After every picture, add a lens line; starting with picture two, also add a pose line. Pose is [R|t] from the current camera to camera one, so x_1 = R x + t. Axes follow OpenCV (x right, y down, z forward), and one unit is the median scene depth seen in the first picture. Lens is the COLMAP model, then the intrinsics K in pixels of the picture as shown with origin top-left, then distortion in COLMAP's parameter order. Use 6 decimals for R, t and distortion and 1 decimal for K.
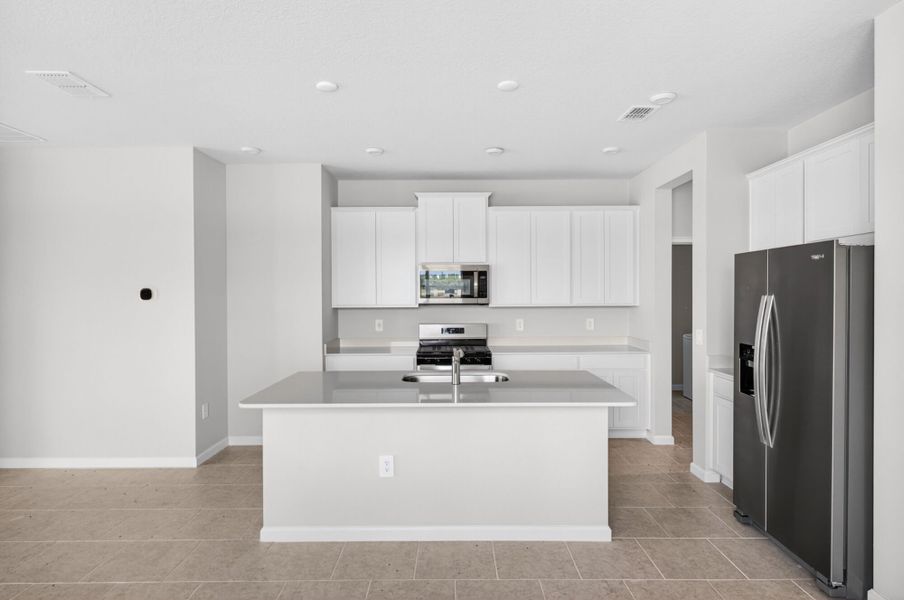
lens RADIAL K [[490.5, 0, 452.0], [0, 490.5, 300.0], [0, 0, 1]] dist [0.002188, 0.000380]
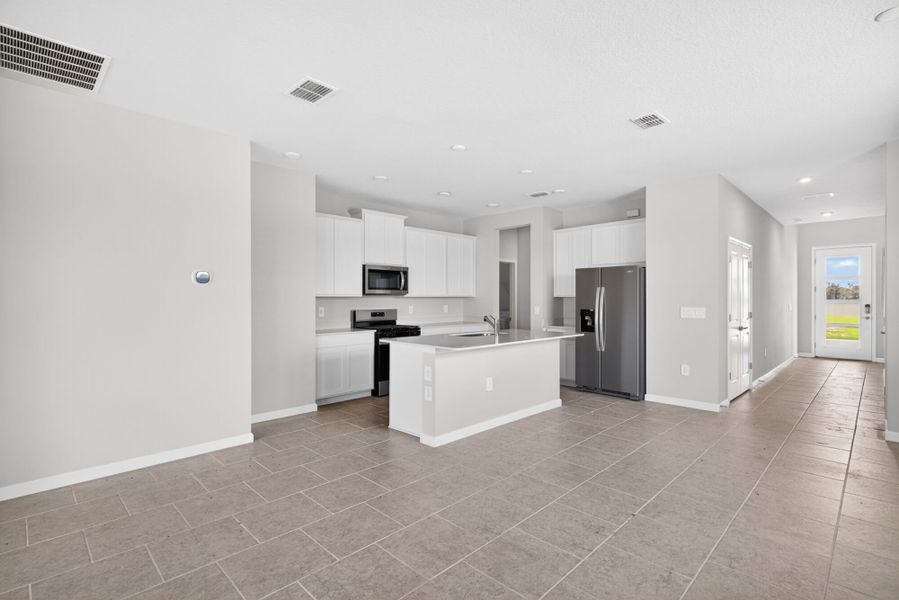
lens RADIAL K [[429.1, 0, 449.5], [0, 429.1, 300.0], [0, 0, 1]] dist [0.002139, 0.000159]
pose [[0.707242, 0.001909, 0.706969, -0.764341], [0.005131, 0.999956, -0.007834, 0.036736], [-0.706953, 0.009168, 0.707201, 0.034191]]
